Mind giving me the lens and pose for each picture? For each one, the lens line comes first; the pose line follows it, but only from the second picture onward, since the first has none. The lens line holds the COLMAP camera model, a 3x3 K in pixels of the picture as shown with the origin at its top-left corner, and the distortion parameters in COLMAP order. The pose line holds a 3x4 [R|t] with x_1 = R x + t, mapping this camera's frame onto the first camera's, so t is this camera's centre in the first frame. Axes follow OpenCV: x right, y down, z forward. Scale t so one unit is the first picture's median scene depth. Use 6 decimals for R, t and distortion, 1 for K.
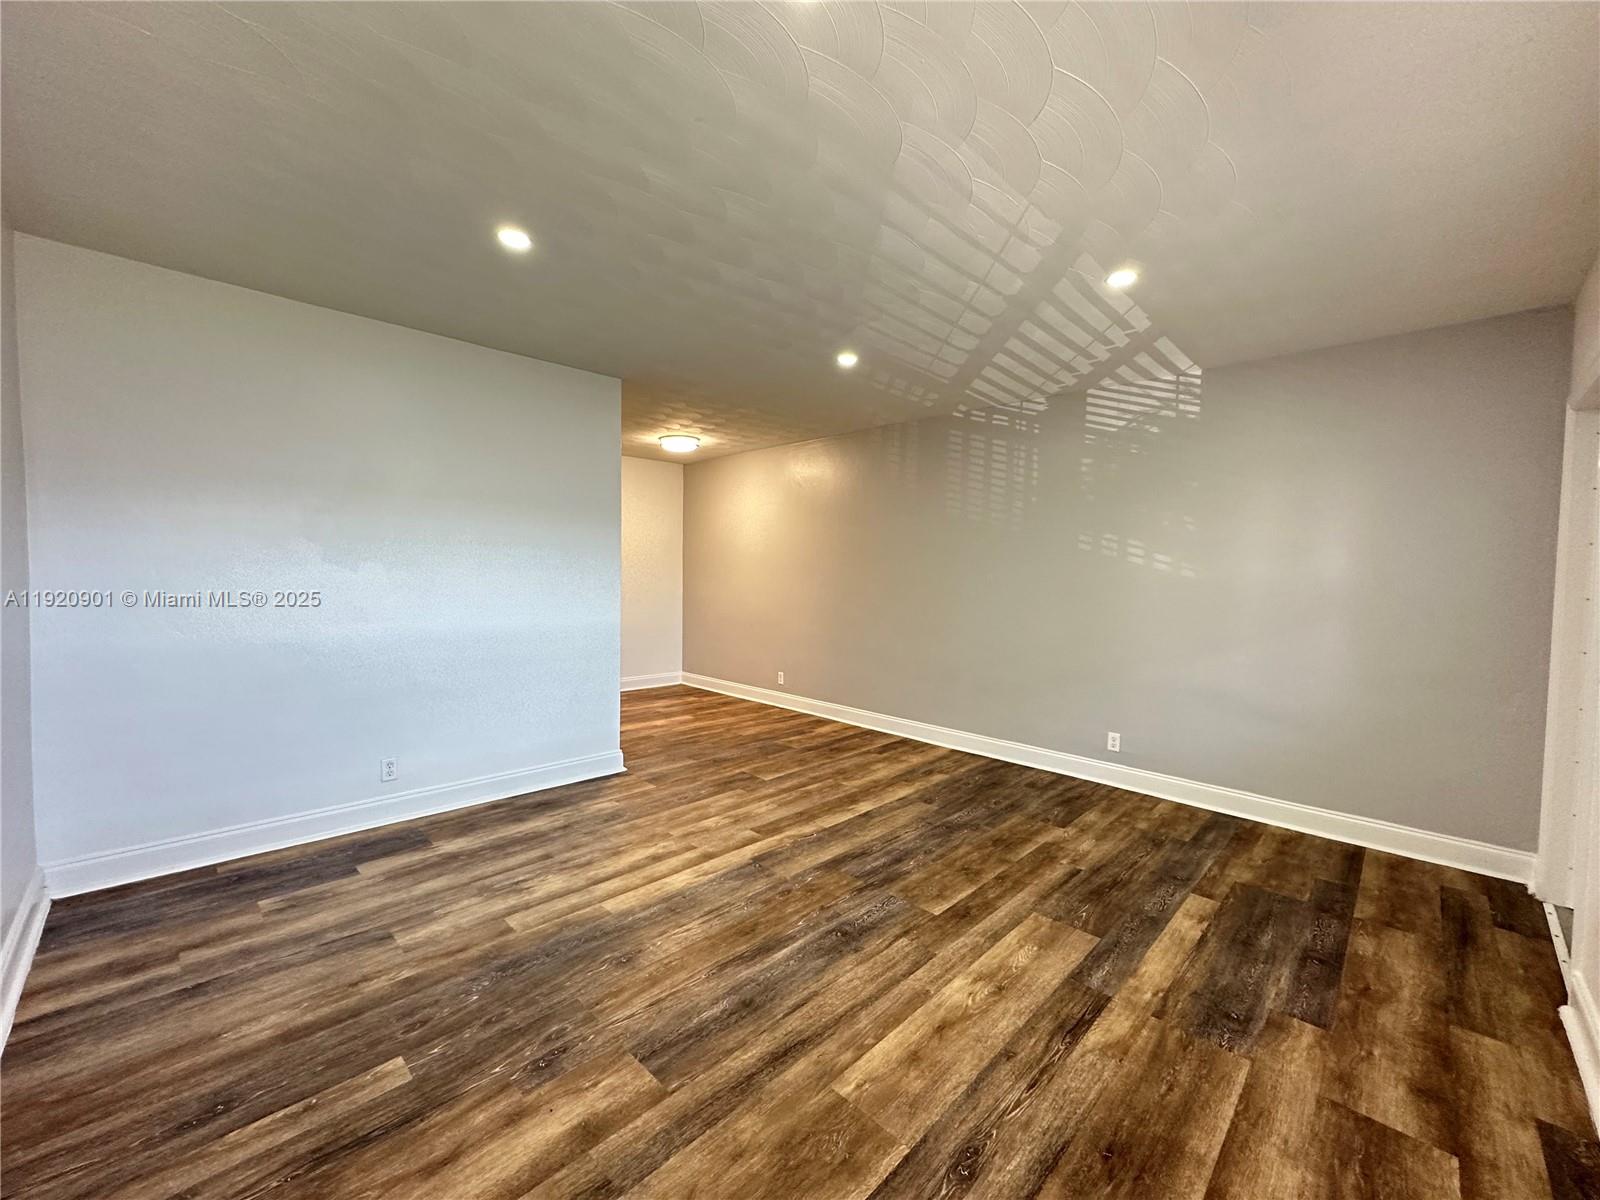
lens RADIAL K [[638.6, 0, 800.0], [0, 638.6, 600.6], [0, 0, 1]] dist [-0.003953, 0.000971]
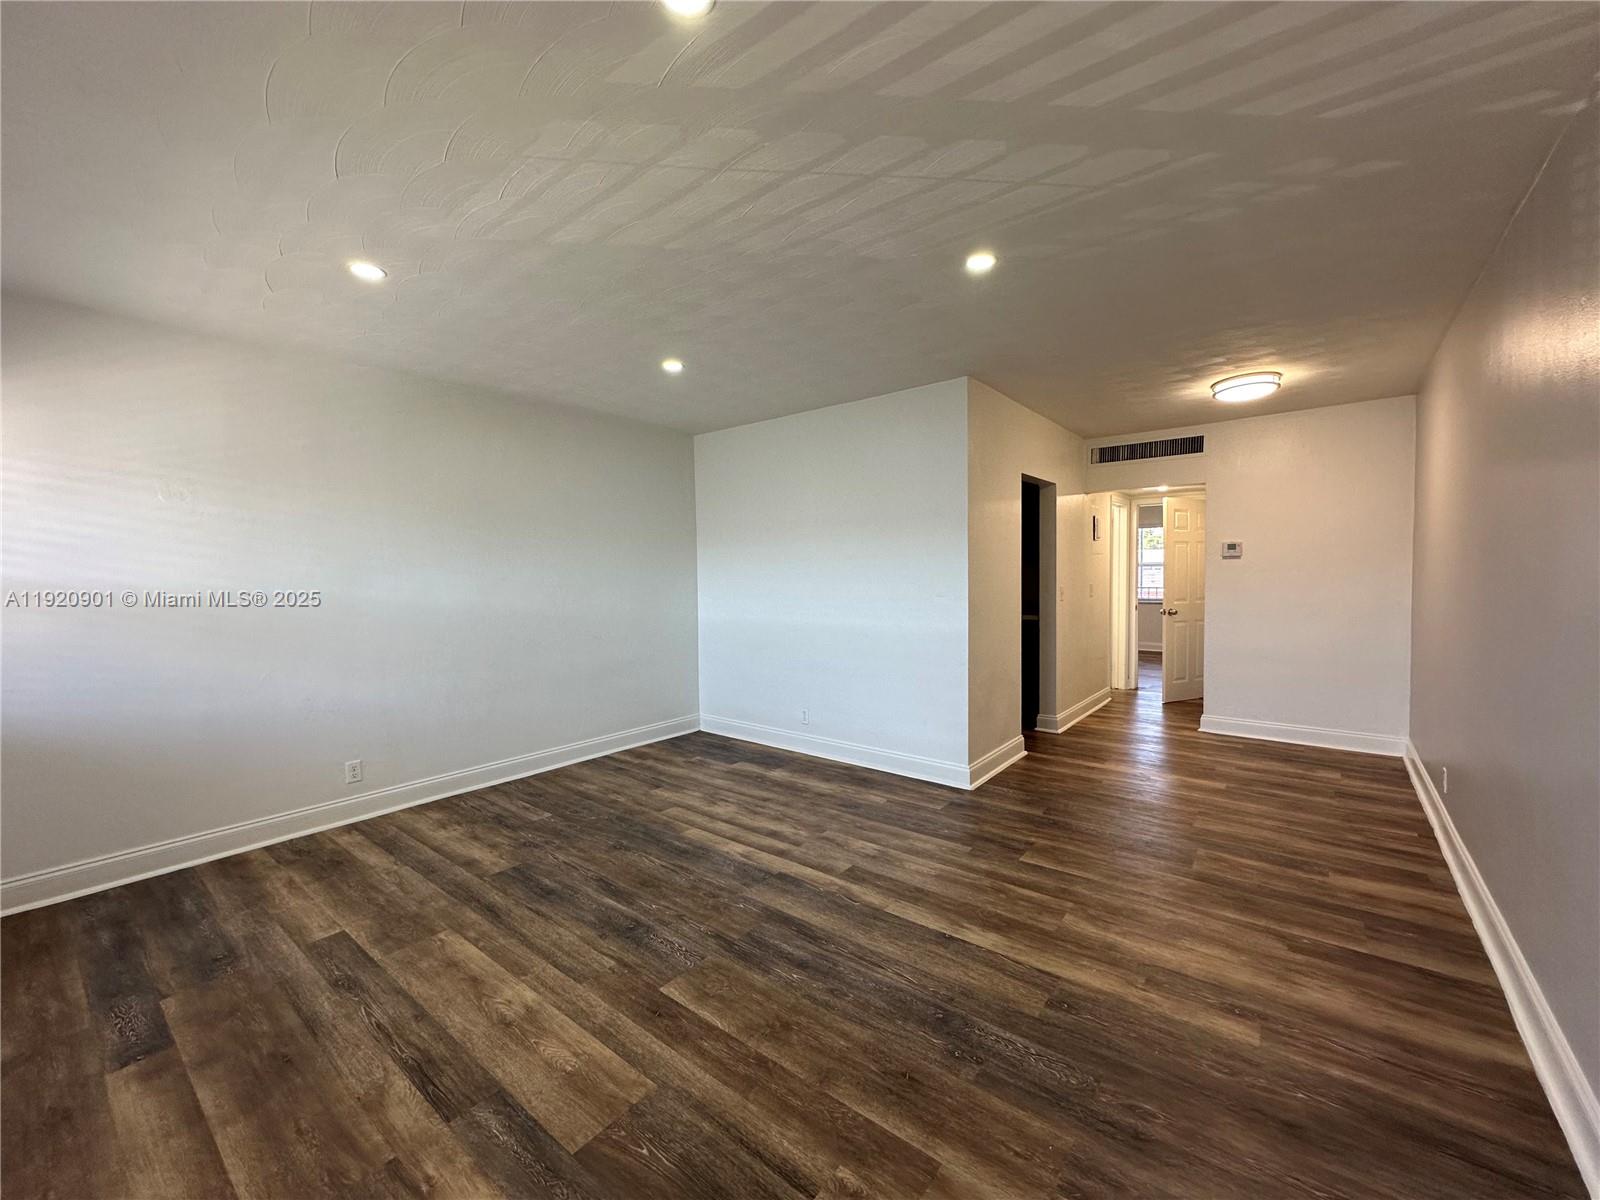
lens RADIAL K [[638.6, 0, 799.0], [0, 638.6, 599.1], [0, 0, 1]] dist [-0.003953, 0.000971]
pose [[0.103908, 0.022786, -0.994326, 1.070323], [-0.031127, 0.999322, 0.019648, -0.042976], [0.994100, 0.028909, 0.104547, 1.094795]]
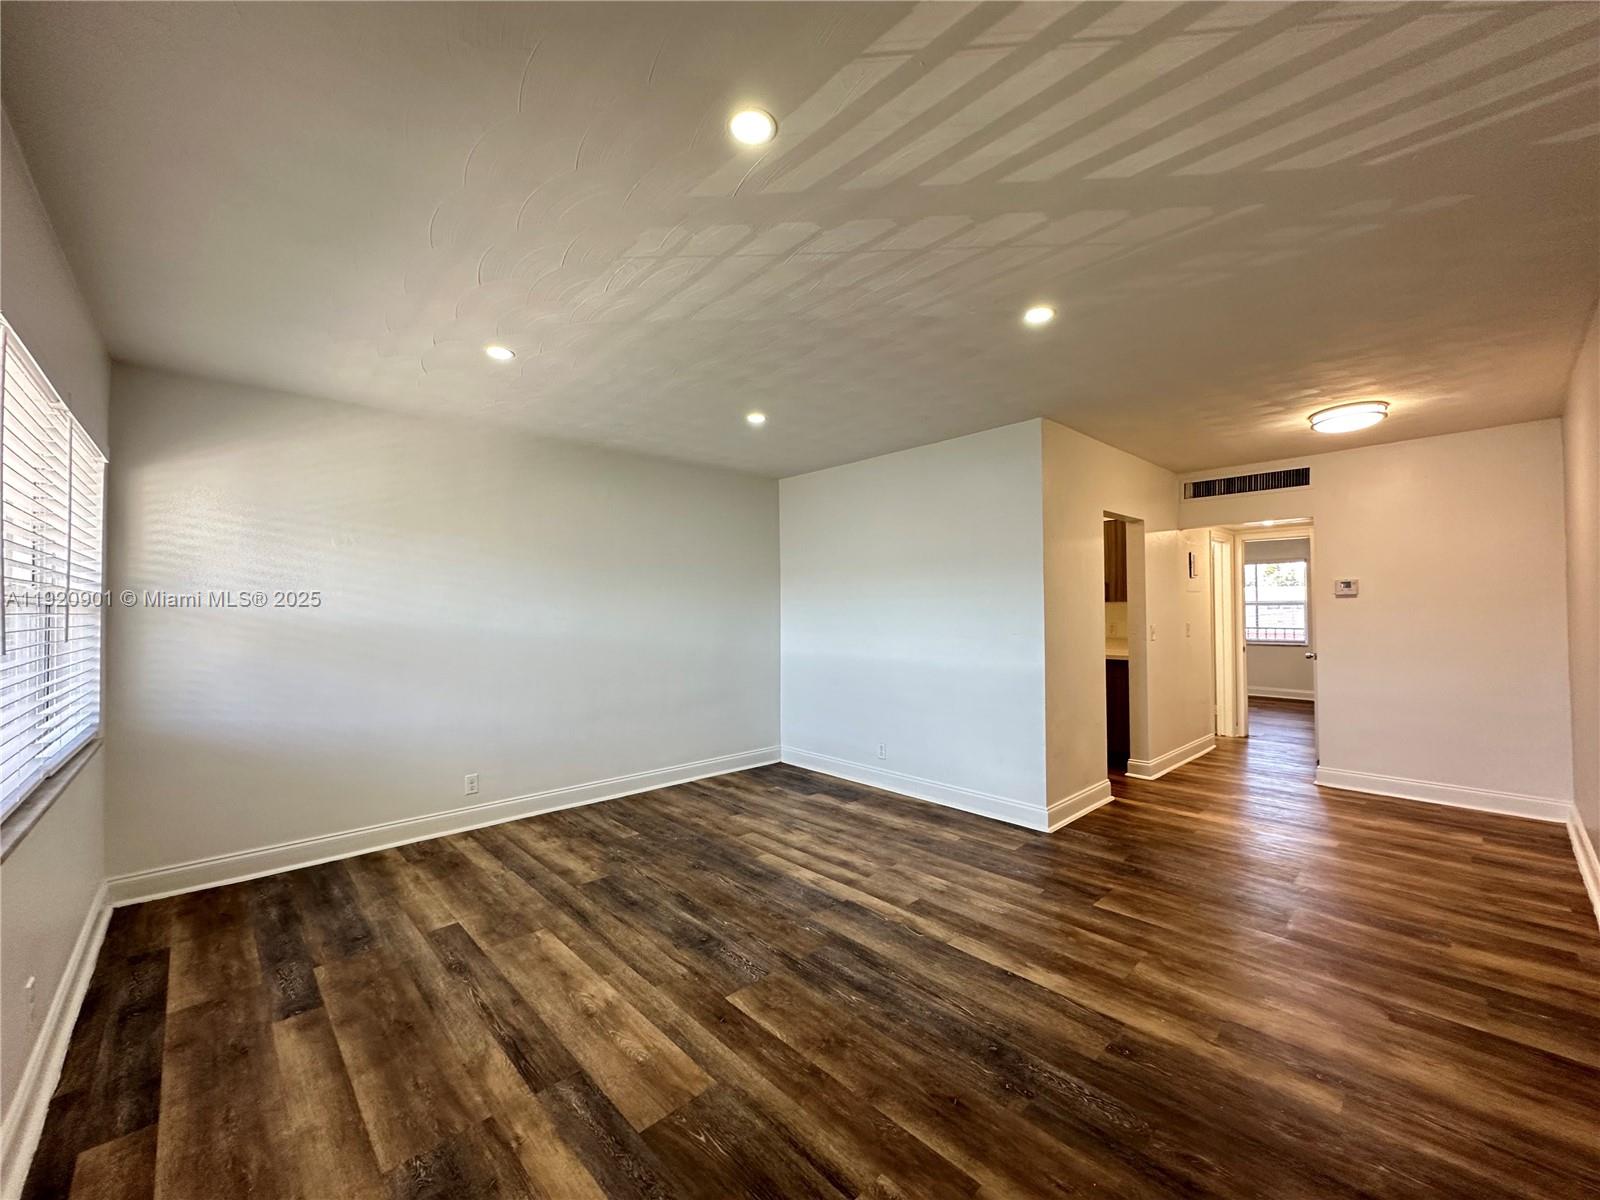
lens RADIAL K [[638.6, 0, 799.0], [0, 638.6, 600.0], [0, 0, 1]] dist [-0.003953, 0.000971]
pose [[-0.039253, -0.032987, -0.998685, 1.140214], [-0.040218, 0.998697, -0.031407, -0.042909], [0.998420, 0.038932, -0.040529, 1.133031]]
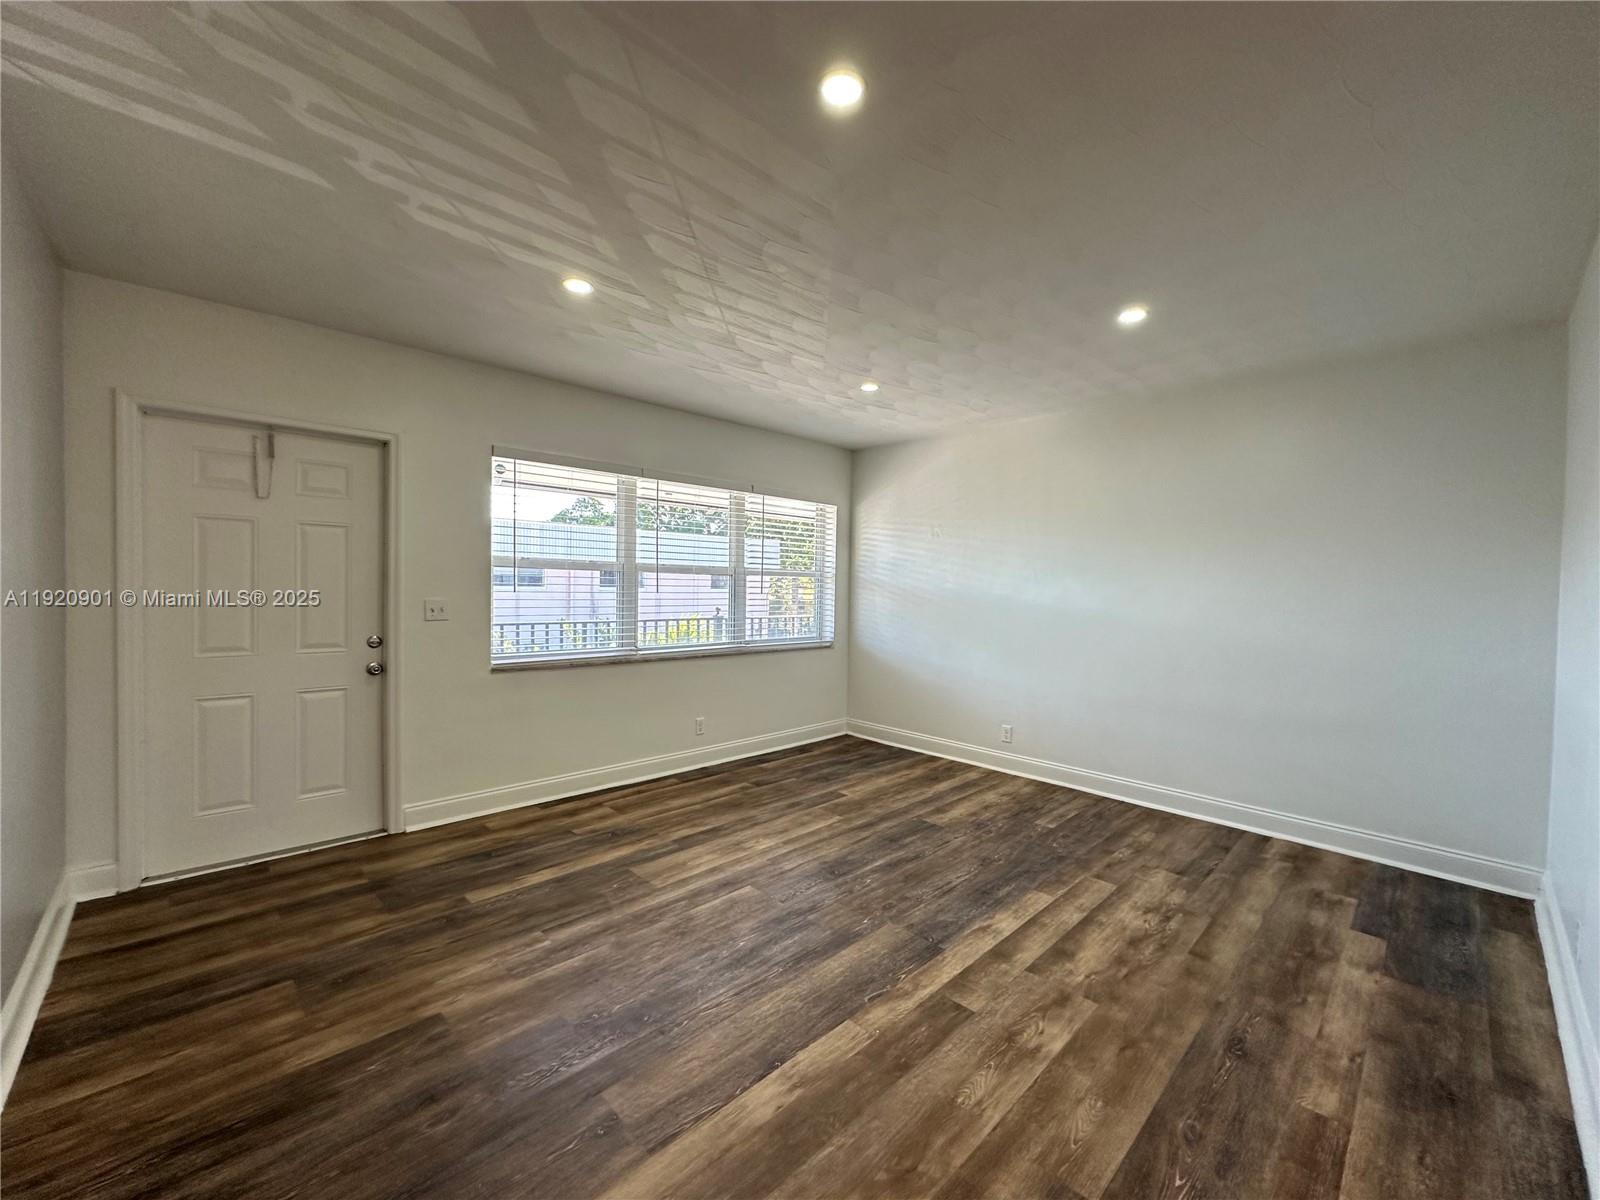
lens RADIAL K [[638.6, 0, 799.9], [0, 638.6, 598.0], [0, 0, 1]] dist [-0.003953, 0.000971]
pose [[-0.999020, -0.036124, 0.025573, 0.116306], [-0.034367, 0.997222, 0.066078, -0.095394], [-0.027889, 0.065135, -0.997487, 2.122041]]
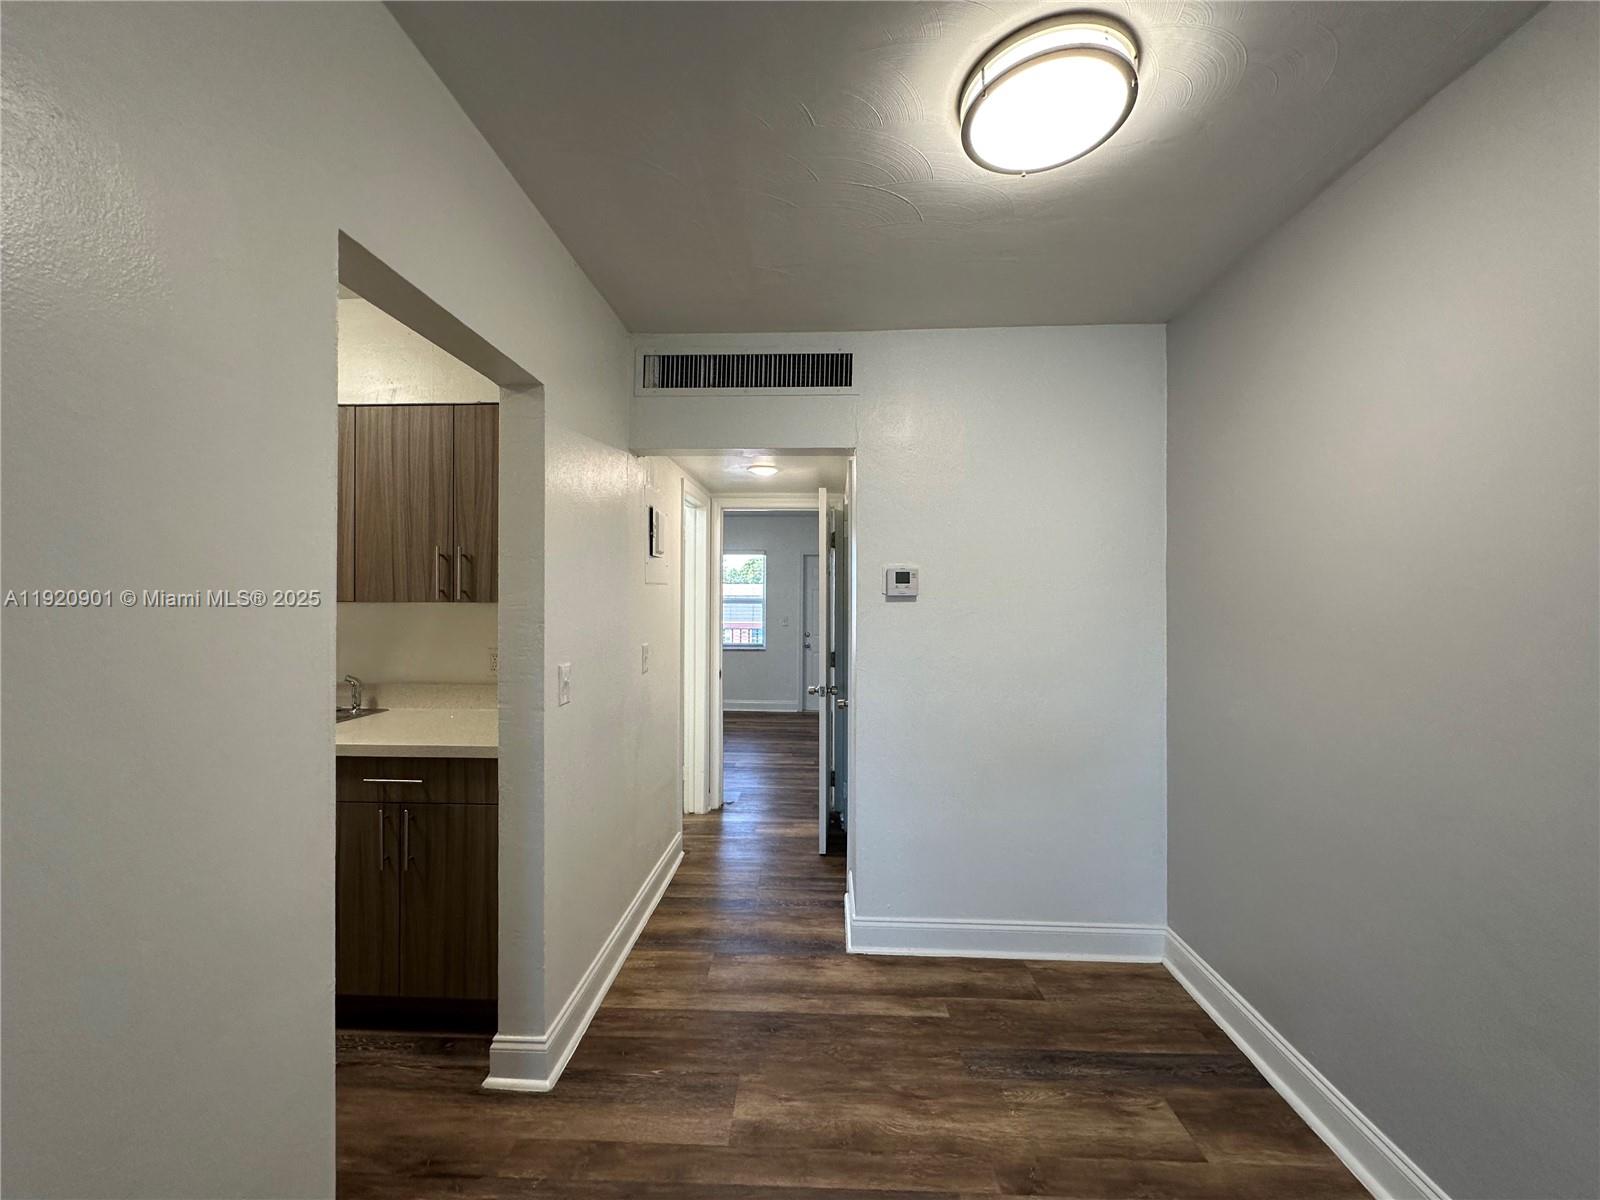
lens RADIAL K [[638.6, 0, 804.2], [0, 638.6, 602.9], [0, 0, 1]] dist [-0.003953, 0.000971]
pose [[0.680436, -0.010896, -0.732727, -0.195207], [-0.027504, 0.998805, -0.040394, -0.127904], [0.732291, 0.047638, 0.679323, 1.880728]]
